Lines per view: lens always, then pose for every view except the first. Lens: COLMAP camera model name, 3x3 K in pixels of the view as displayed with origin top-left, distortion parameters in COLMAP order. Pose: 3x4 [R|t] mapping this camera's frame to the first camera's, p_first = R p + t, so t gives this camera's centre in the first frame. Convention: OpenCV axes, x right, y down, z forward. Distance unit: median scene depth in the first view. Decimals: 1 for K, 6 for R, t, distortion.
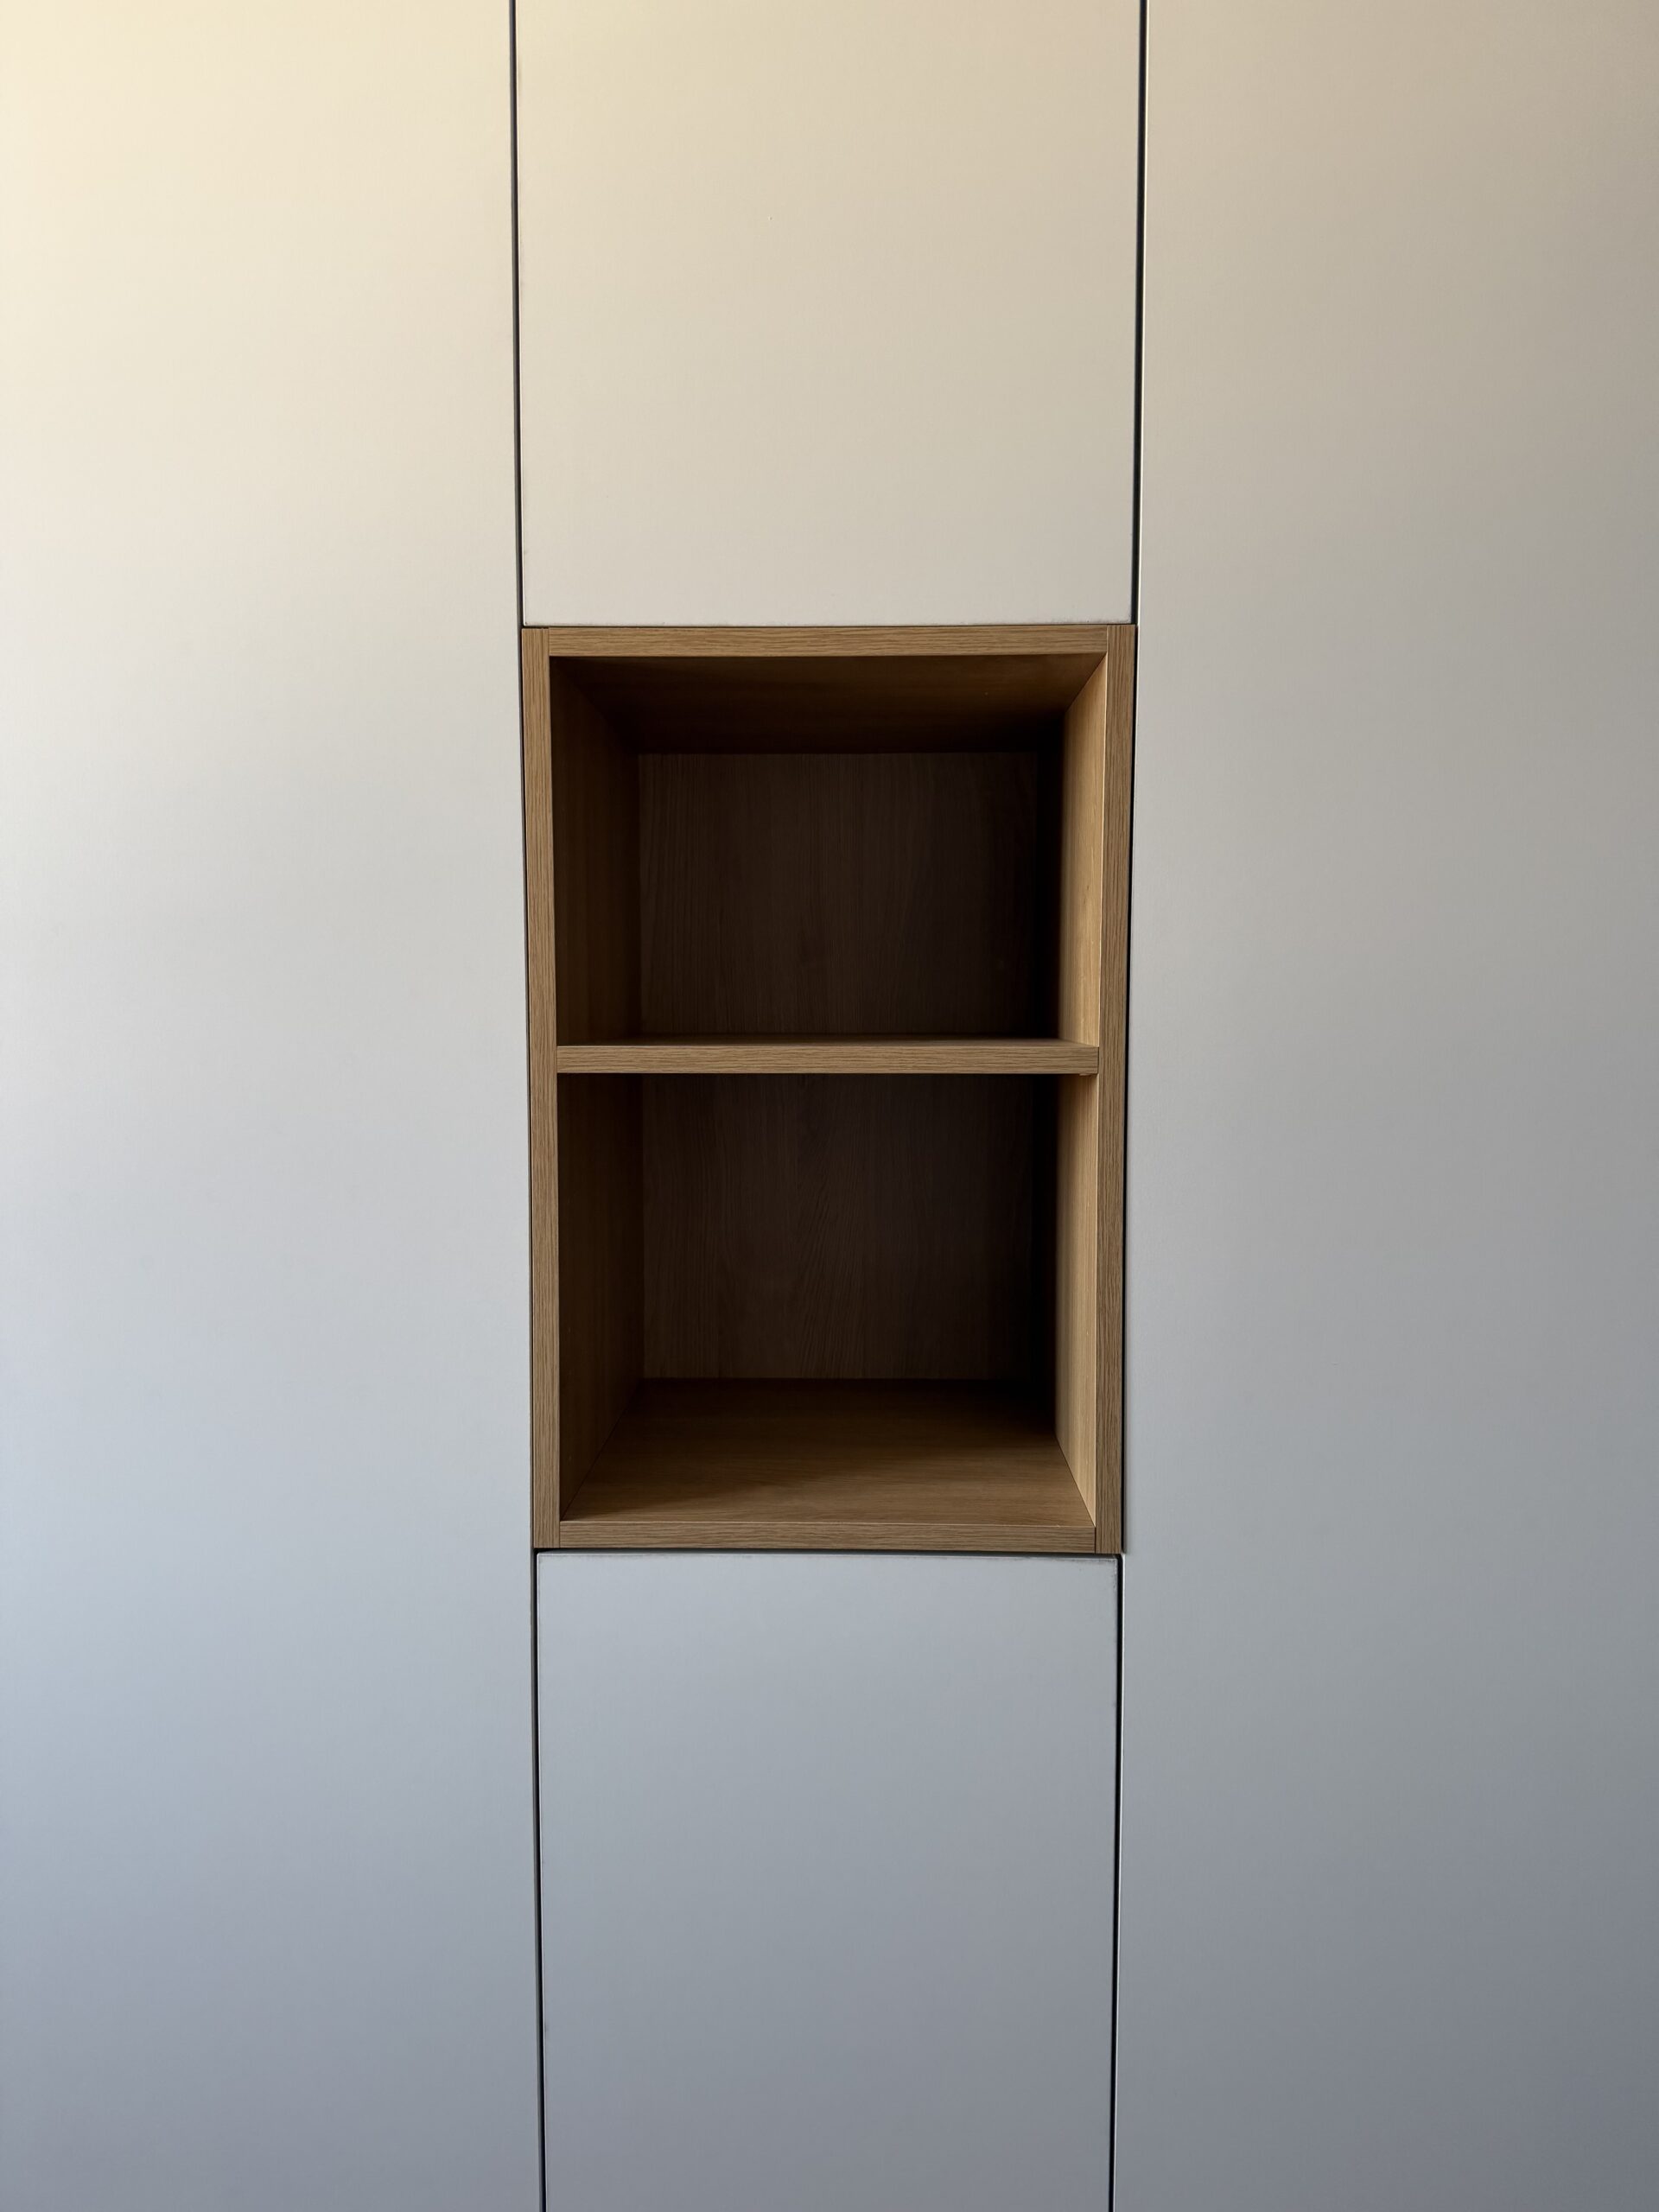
lens RADIAL K [[1536.5, 0, 824.3], [0, 1536.5, 1087.7], [0, 0, 1]] dist [0.037028, -0.053728]
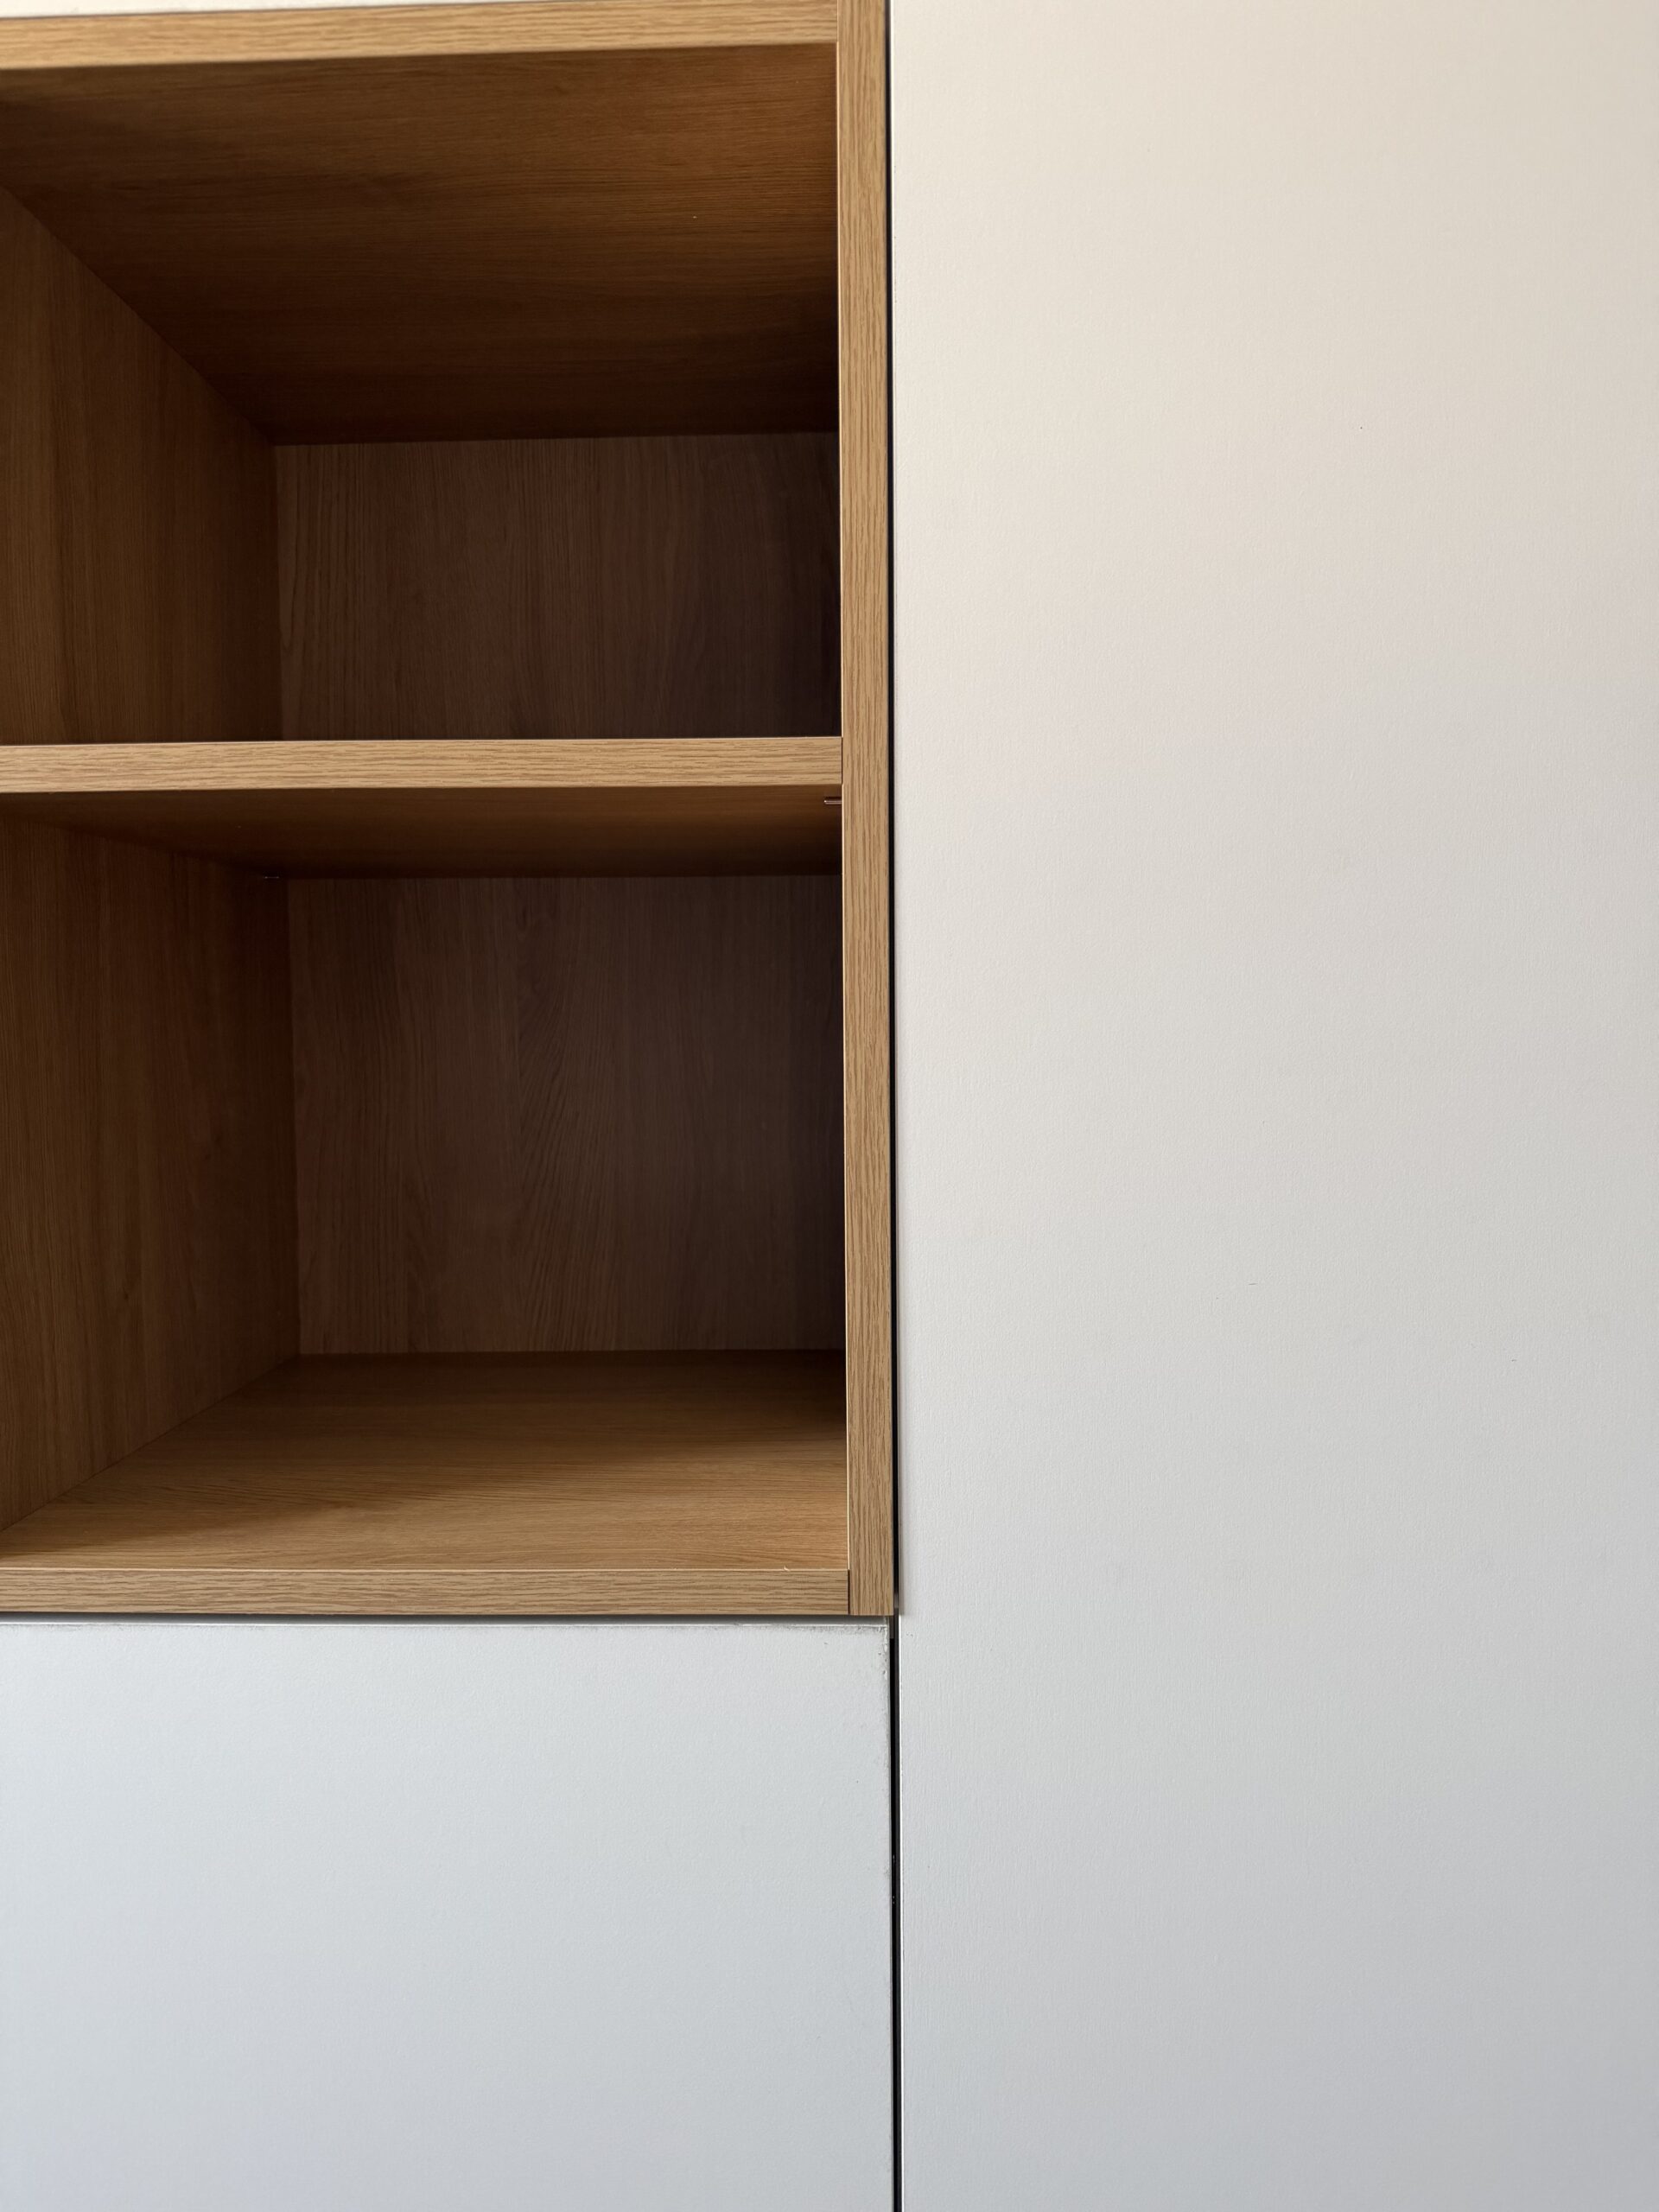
lens RADIAL K [[1536.5, 0, 849.4], [0, 1536.5, 1087.8], [0, 0, 1]] dist [0.037028, -0.053728]
pose [[0.999956, -0.009394, 0.000814, 0.175477], [0.009406, 0.999823, -0.016285, 0.111911], [-0.000661, 0.016292, 0.999867, 0.413915]]
